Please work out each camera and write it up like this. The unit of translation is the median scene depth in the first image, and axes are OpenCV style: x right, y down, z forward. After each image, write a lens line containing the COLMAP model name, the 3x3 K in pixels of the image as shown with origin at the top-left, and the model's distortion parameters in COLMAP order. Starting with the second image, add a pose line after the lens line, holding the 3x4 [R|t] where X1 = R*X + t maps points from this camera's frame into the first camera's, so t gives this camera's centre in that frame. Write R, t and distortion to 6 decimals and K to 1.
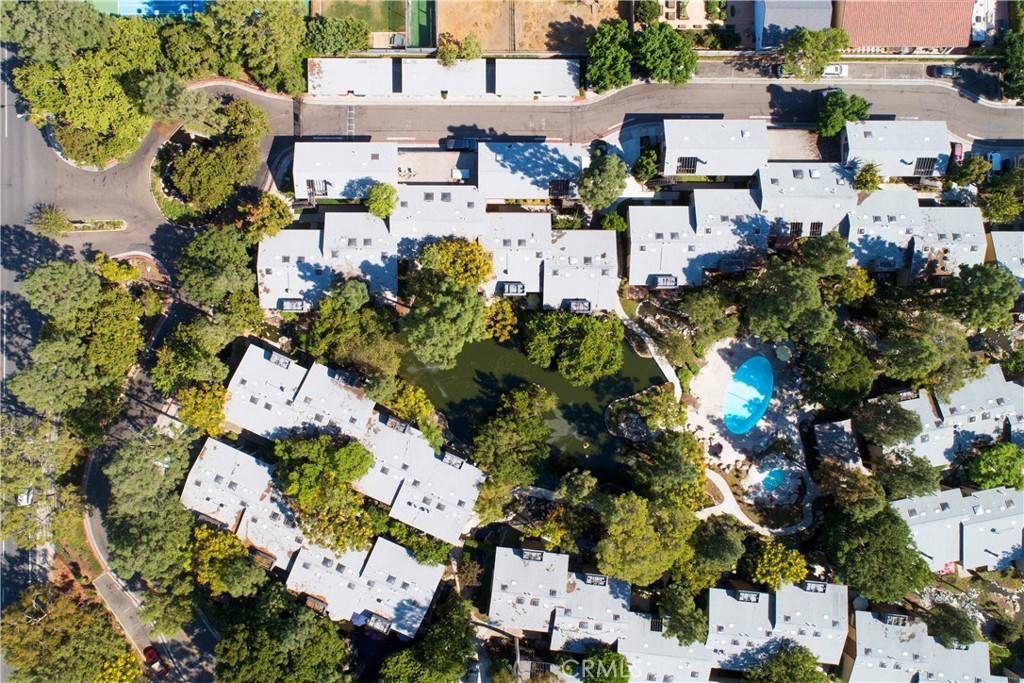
lens RADIAL K [[708.7, 0, 510.8], [0, 708.7, 339.9], [0, 0, 1]] dist [0.003367, -0.000130]
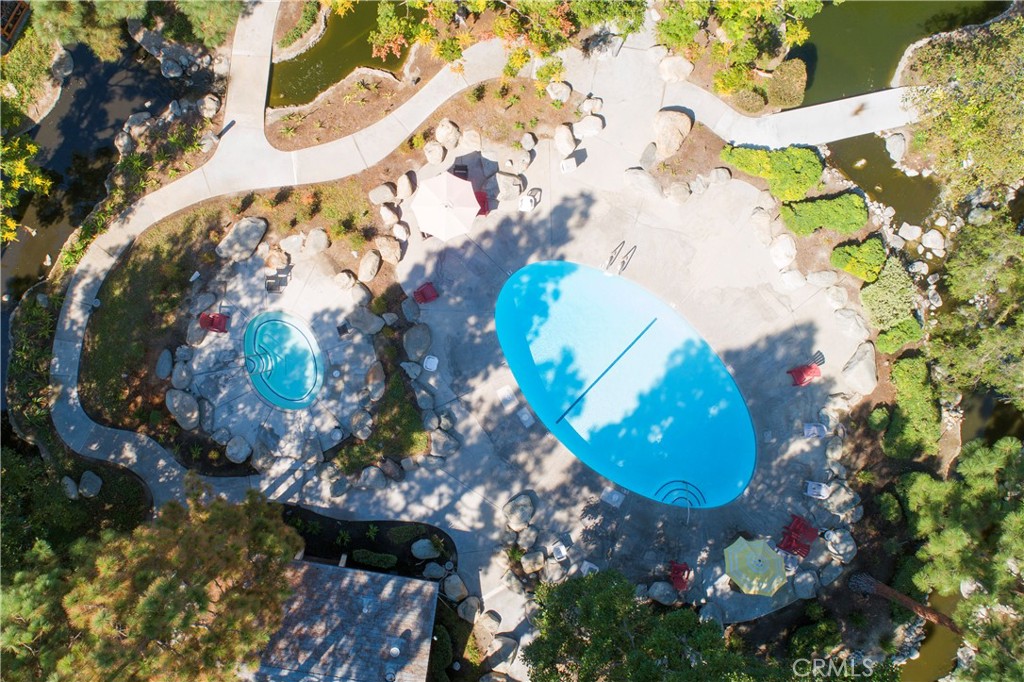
lens RADIAL K [[708.7, 0, 514.8], [0, 708.7, 341.0], [0, 0, 1]] dist [0.003367, -0.000130]
pose [[-0.258419, 0.802940, 0.537129, 0.197095], [-0.906982, -0.393077, 0.151240, 0.078488], [0.332570, -0.448083, 0.829831, 0.791771]]
